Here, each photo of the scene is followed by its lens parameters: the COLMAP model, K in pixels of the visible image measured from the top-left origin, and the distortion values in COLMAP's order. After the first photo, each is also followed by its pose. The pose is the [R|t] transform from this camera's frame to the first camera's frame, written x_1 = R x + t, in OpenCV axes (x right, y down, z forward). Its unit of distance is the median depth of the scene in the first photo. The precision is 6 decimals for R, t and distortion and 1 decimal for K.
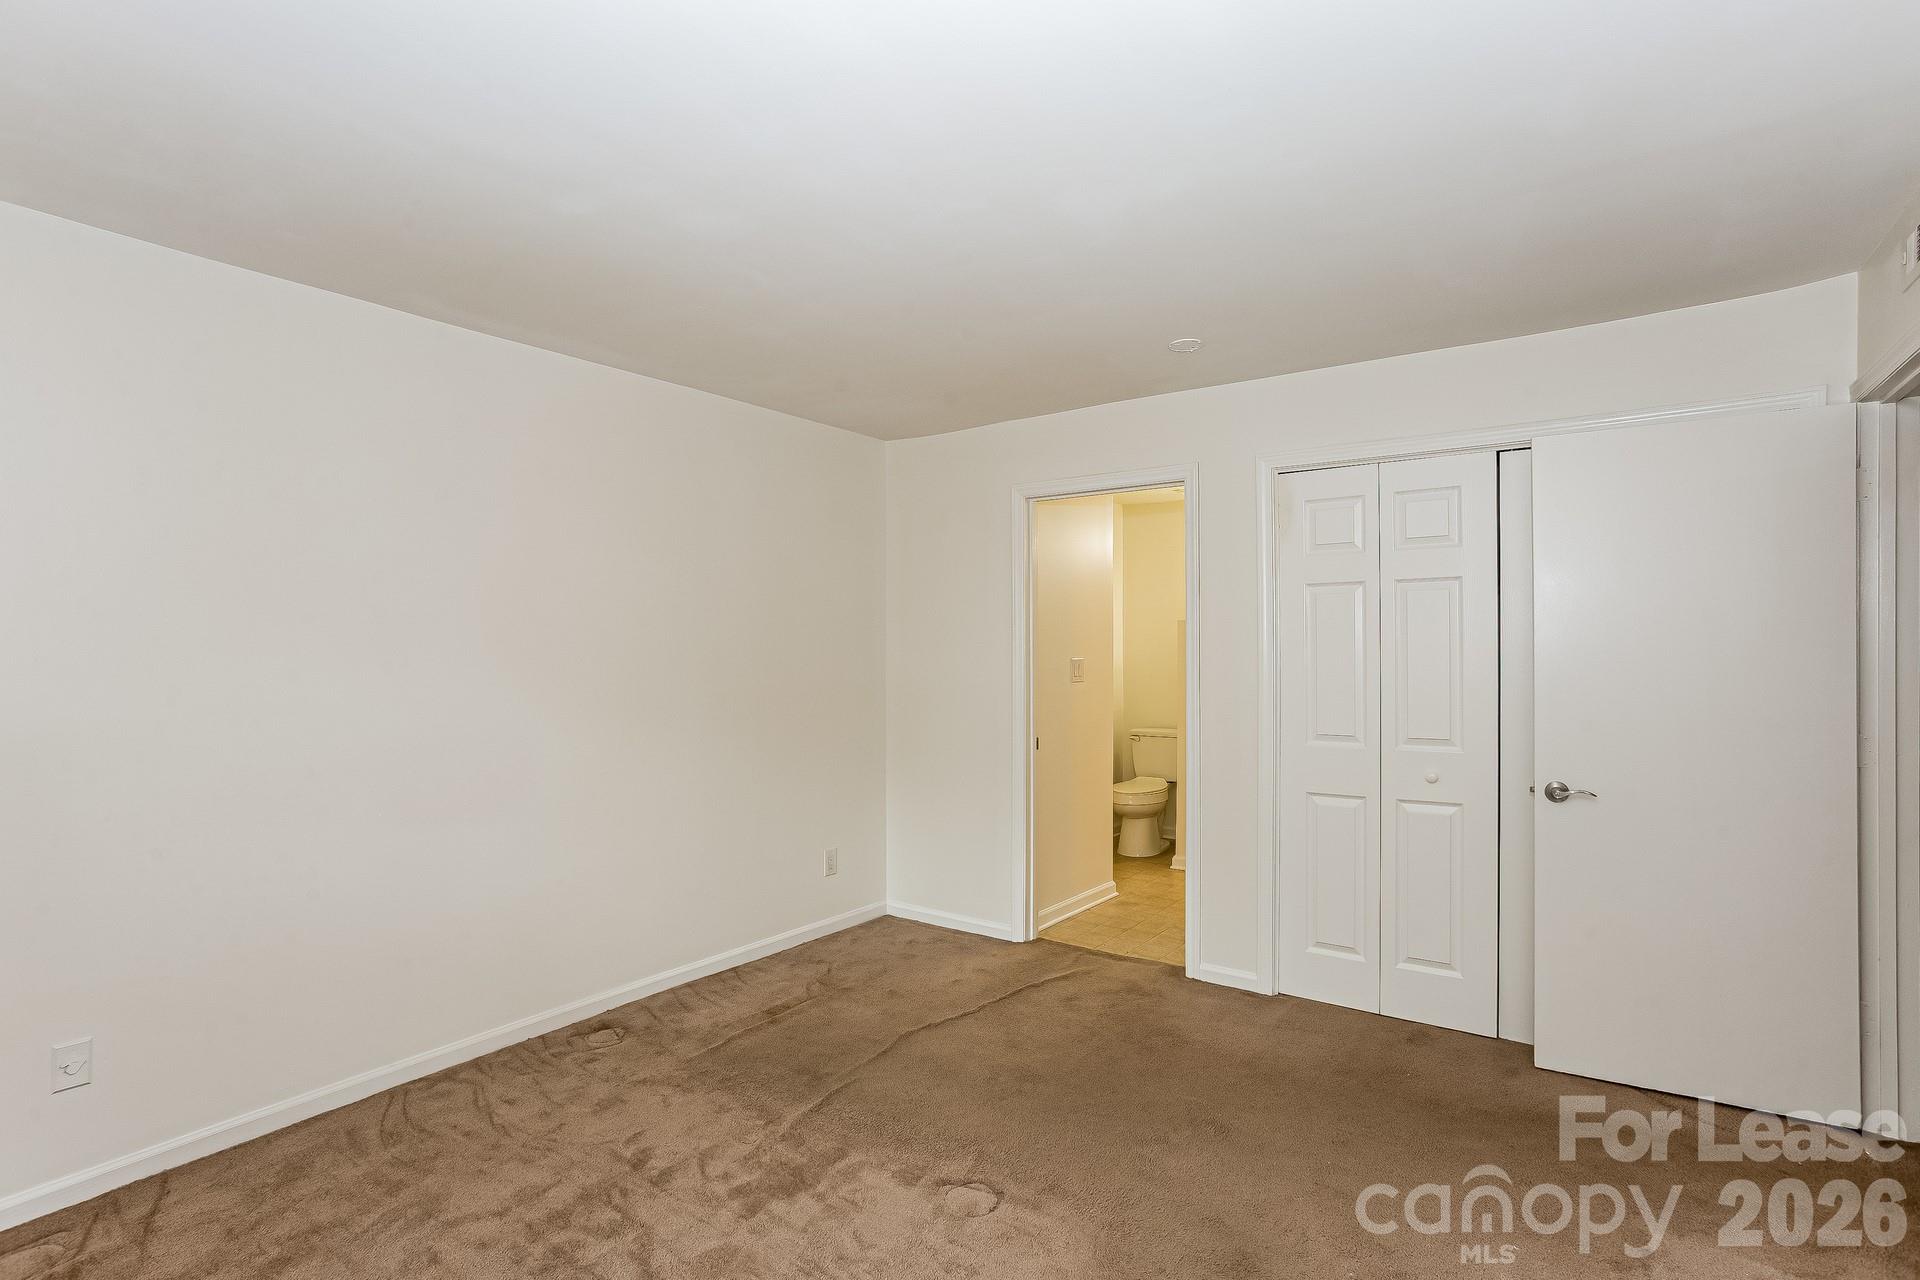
lens RADIAL K [[946.4, 0, 960.0], [0, 946.4, 640.0], [0, 0, 1]] dist [-0.000102, 0.000615]
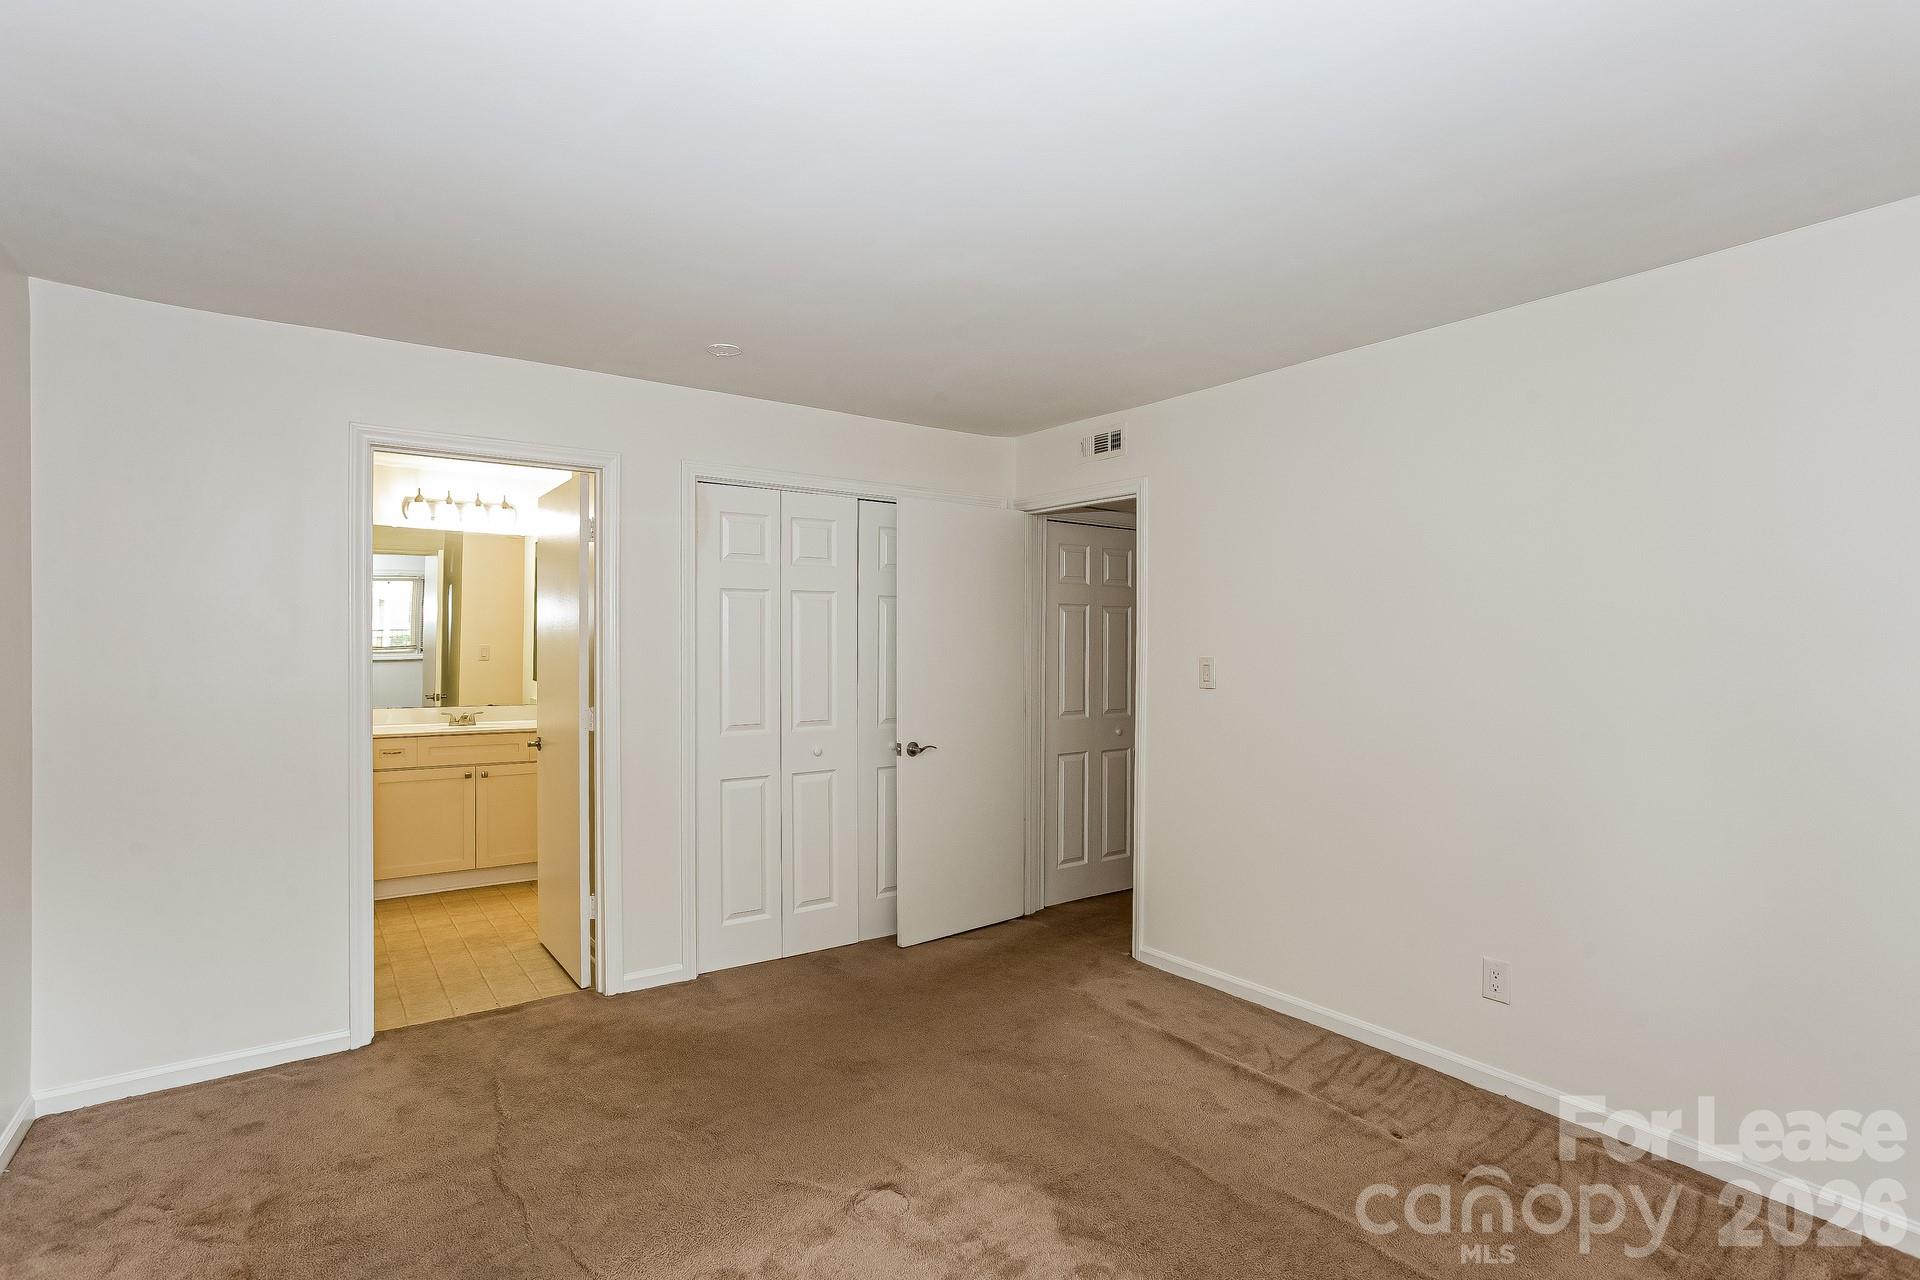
lens RADIAL K [[946.4, 0, 960.0], [0, 946.4, 640.0], [0, 0, 1]] dist [-0.000102, 0.000615]
pose [[0.330739, 0.010229, 0.943667, -0.592311], [-0.007905, 0.999936, -0.008069, 0.007220], [-0.943689, -0.004791, 0.330799, 0.397104]]
